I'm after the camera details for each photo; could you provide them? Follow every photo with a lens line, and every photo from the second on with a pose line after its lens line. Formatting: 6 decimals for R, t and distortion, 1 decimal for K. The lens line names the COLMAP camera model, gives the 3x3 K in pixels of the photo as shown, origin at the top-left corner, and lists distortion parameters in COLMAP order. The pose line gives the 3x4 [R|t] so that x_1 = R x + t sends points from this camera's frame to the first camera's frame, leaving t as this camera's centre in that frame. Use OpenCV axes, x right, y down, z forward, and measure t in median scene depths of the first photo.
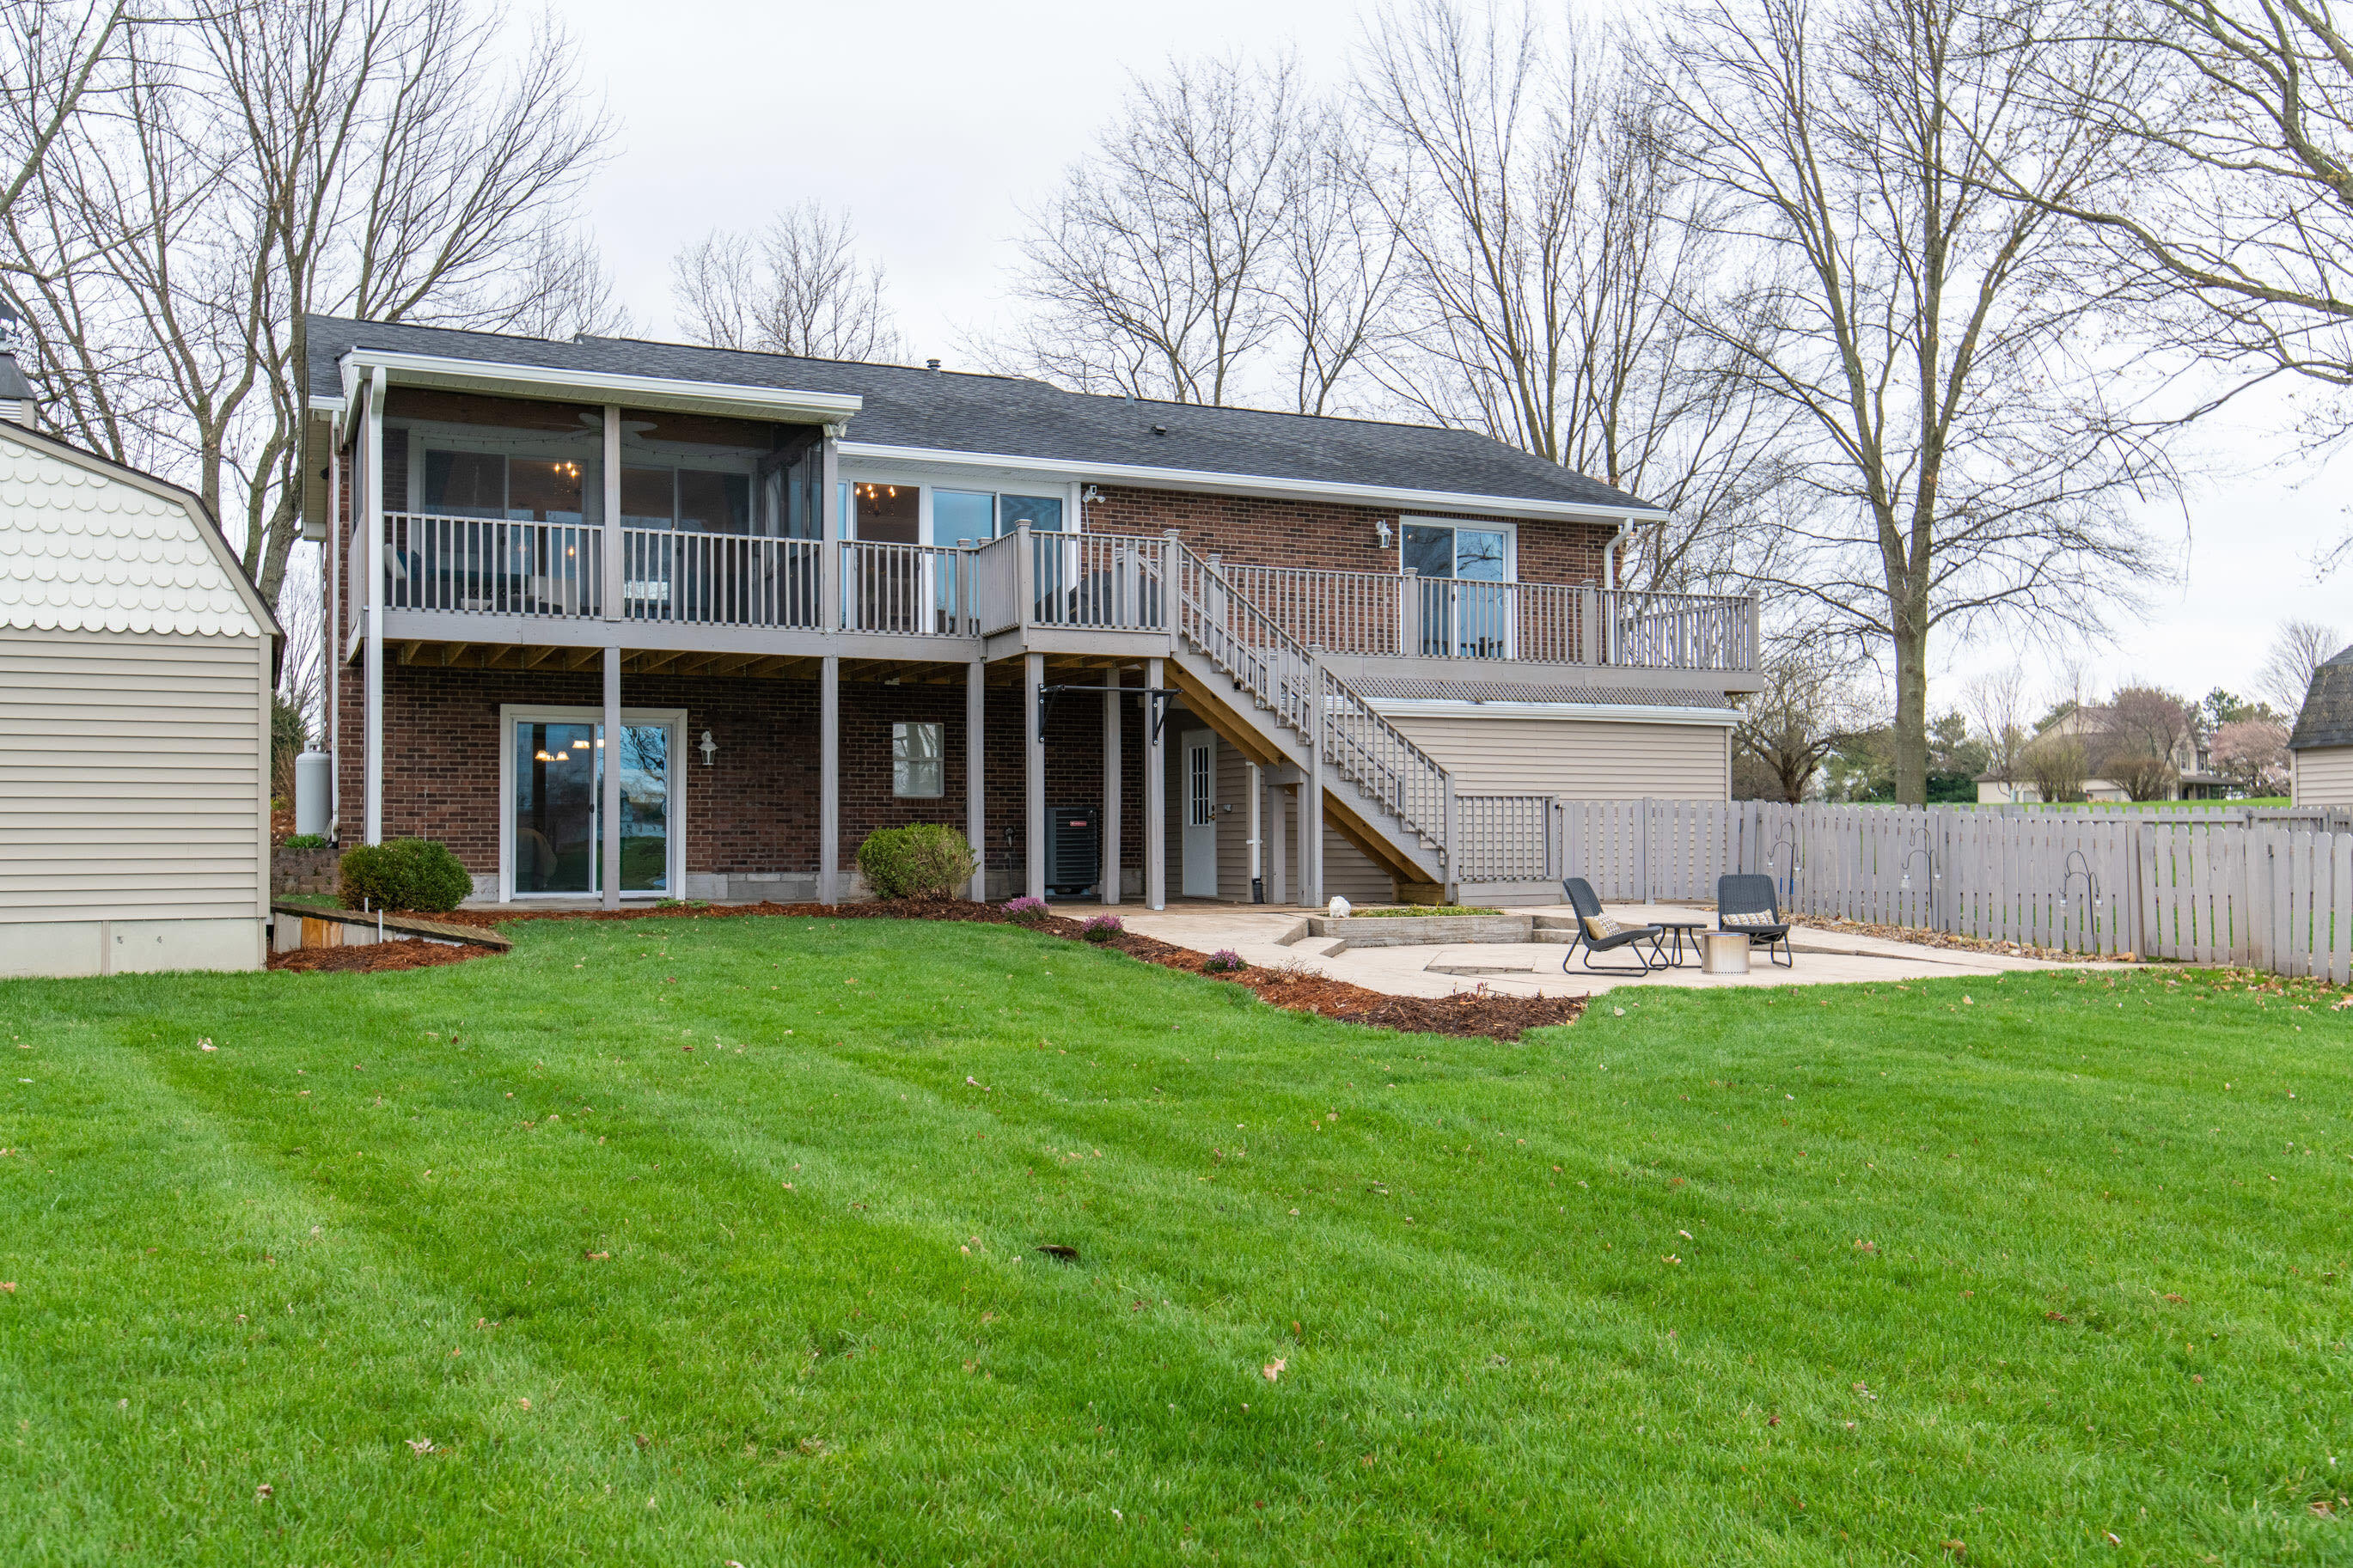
lens RADIAL K [[1973.8, 0, 1175.8], [0, 1973.8, 842.2], [0, 0, 1]] dist [0.001947, 0.001455]
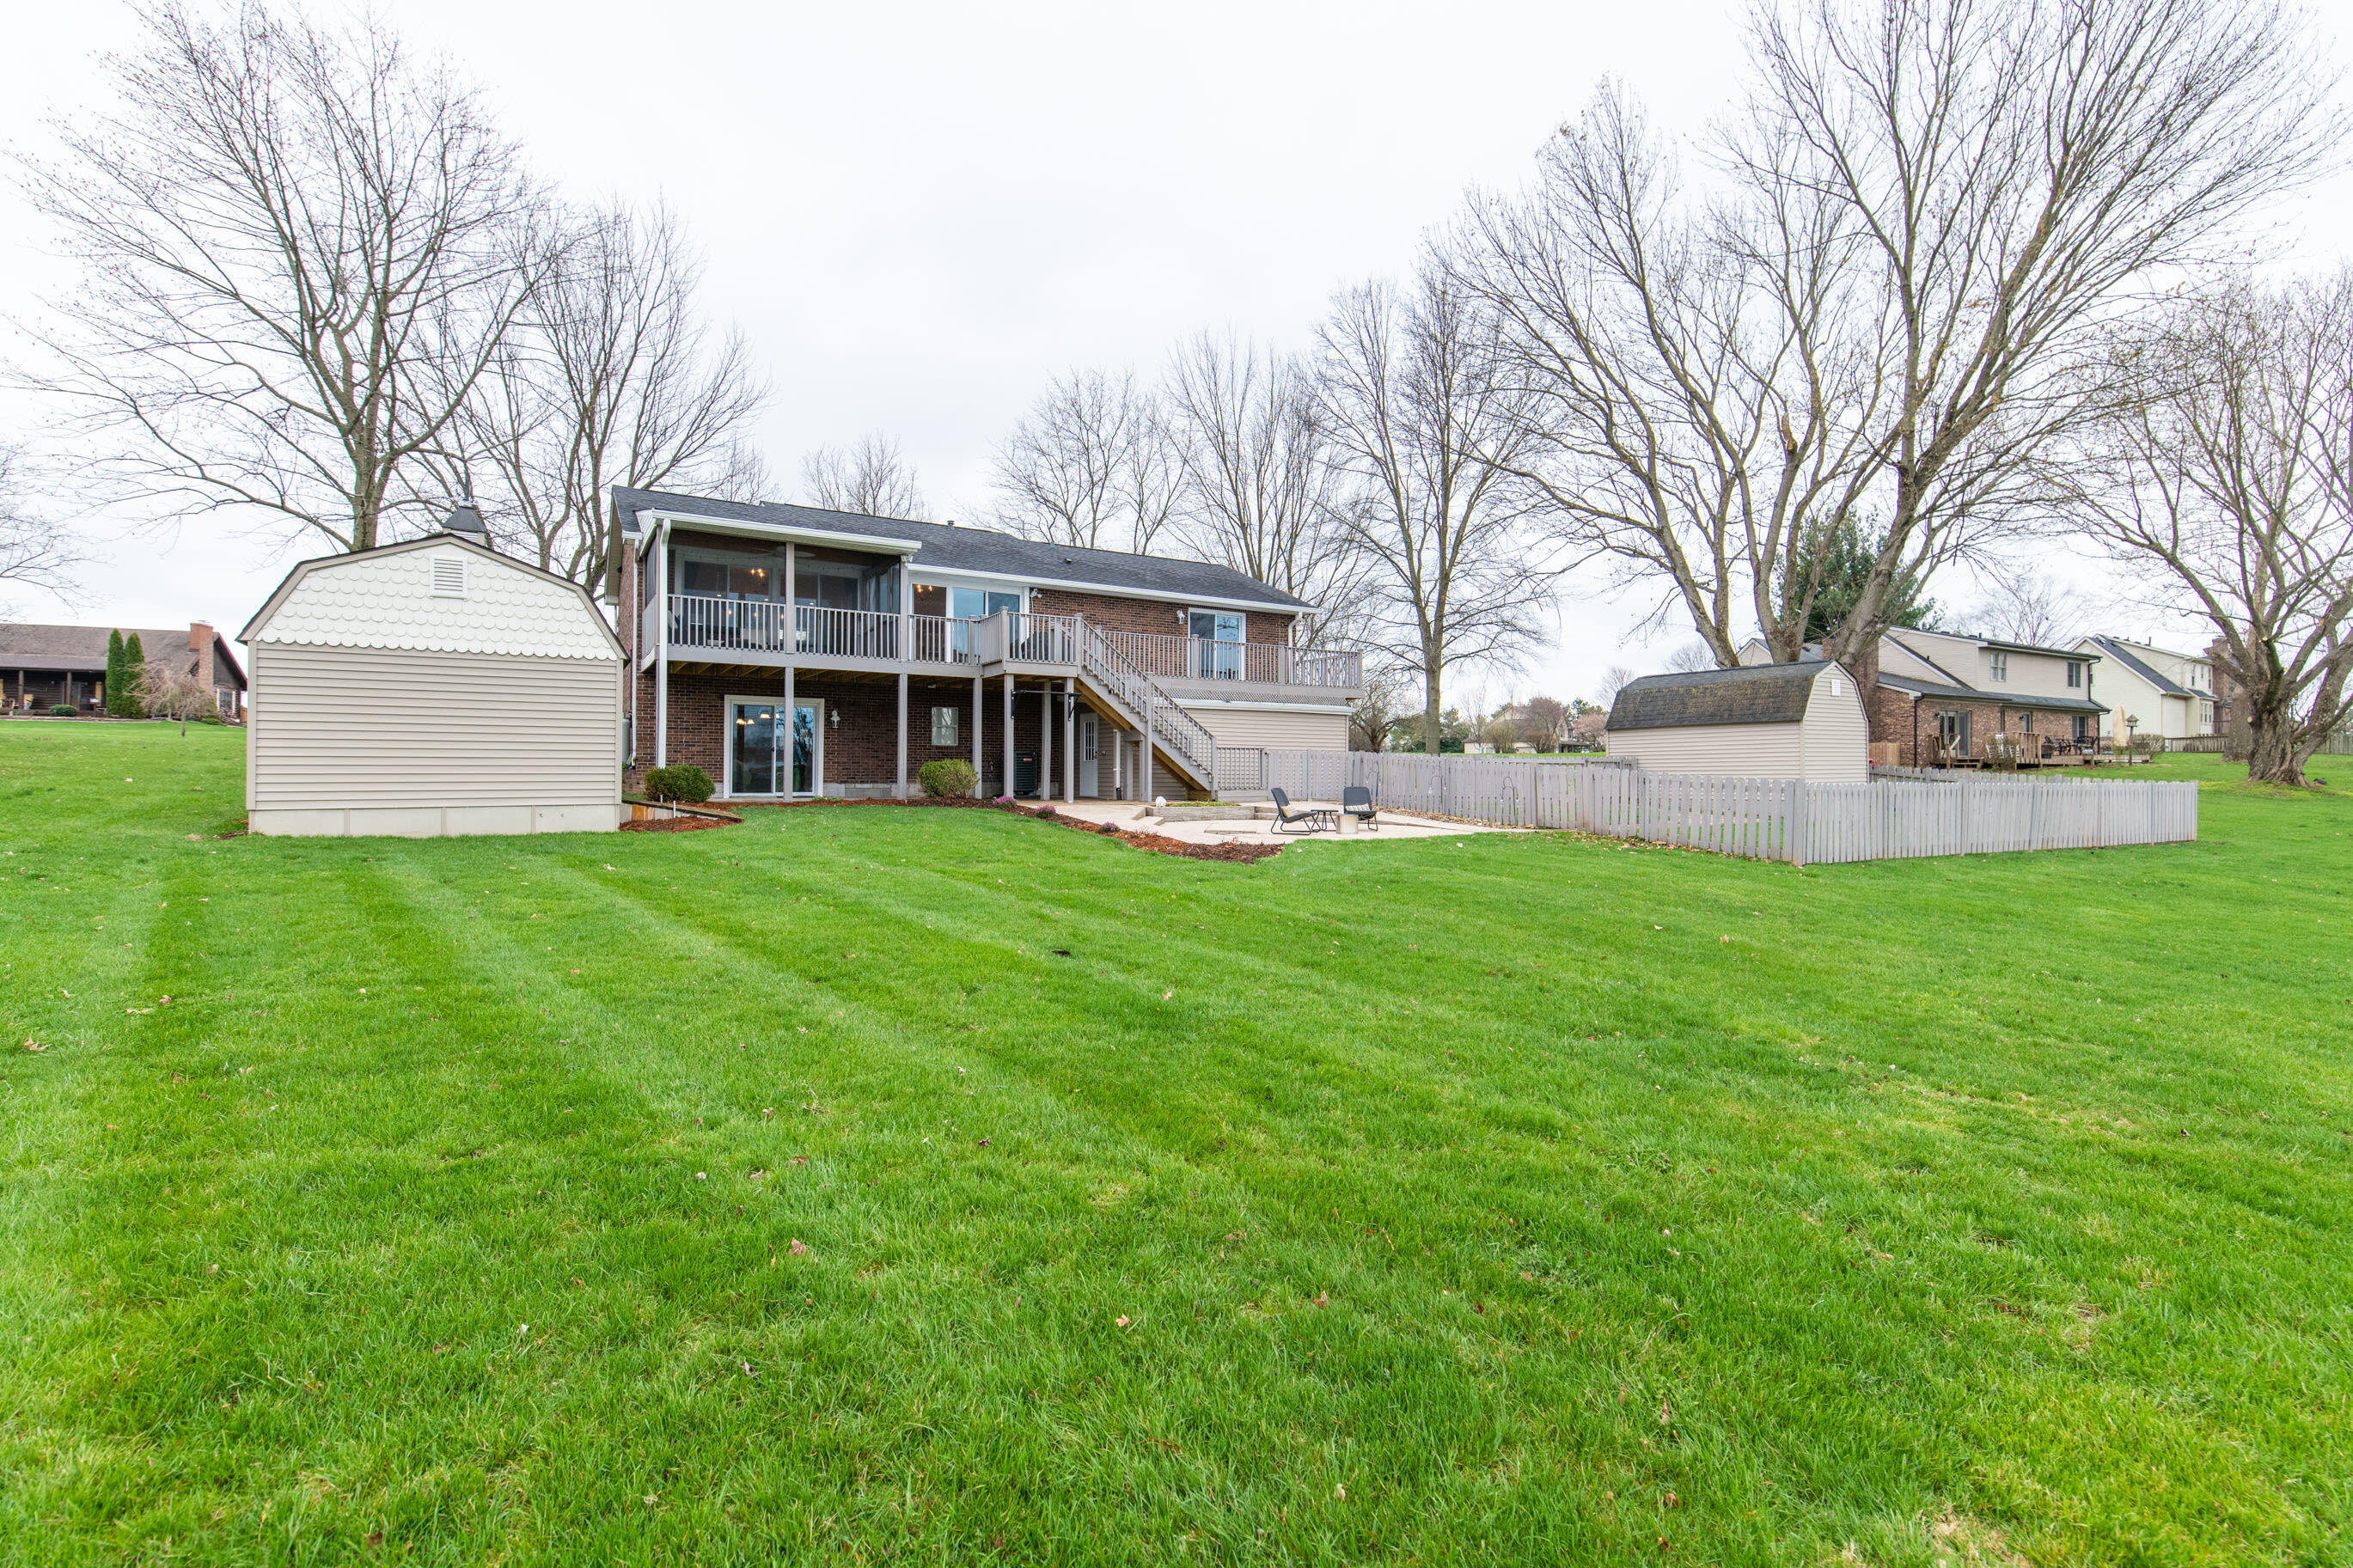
lens RADIAL K [[1028.1, 0, 1182.8], [0, 1028.1, 775.8], [0, 0, 1]] dist [0.008541, 0.000082]
pose [[0.992946, 0.006975, 0.118359, -0.016894], [-0.007622, 0.999958, 0.005016, 0.000537], [-0.118320, -0.005882, 0.992958, -0.043943]]
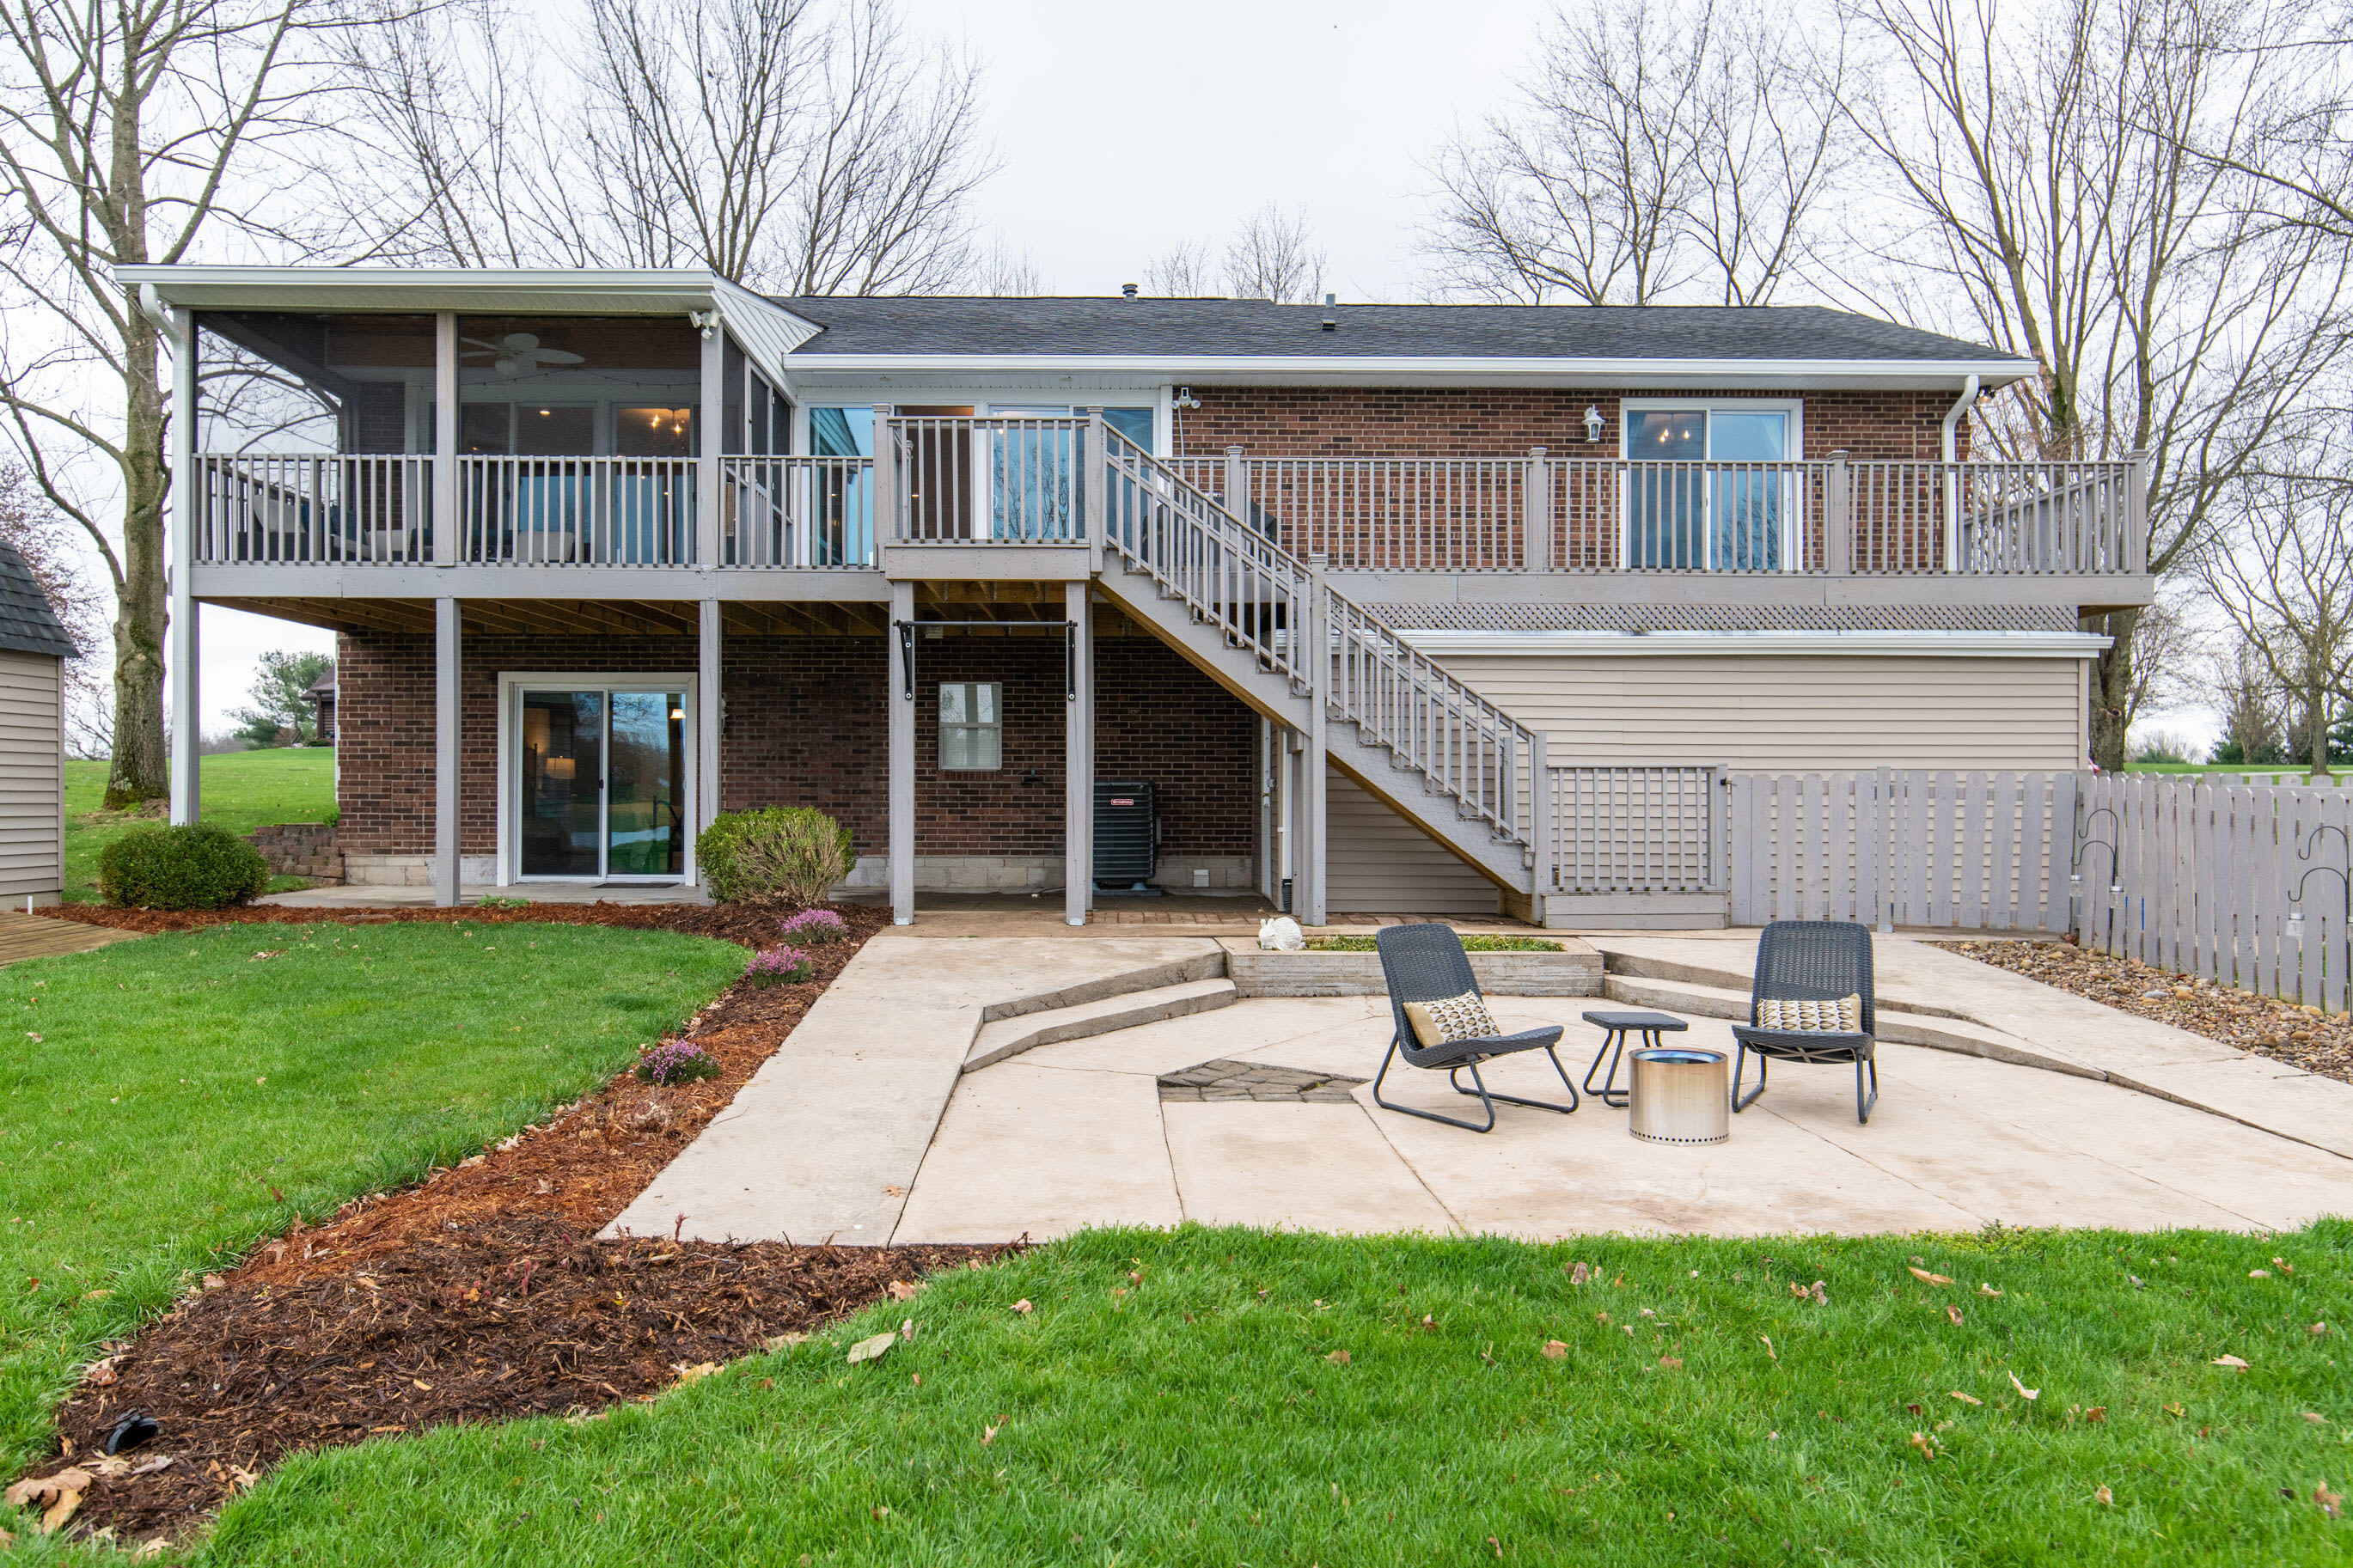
lens RADIAL K [[1576.1, 0, 1176.5], [0, 1576.1, 784.0], [0, 0, 1]] dist [0.005378, 0.002501]
pose [[0.915647, 0.000638, -0.401984, 0.227544], [-0.003486, 0.999974, -0.006354, -0.012582], [0.401969, 0.007219, 0.915625, 0.417943]]
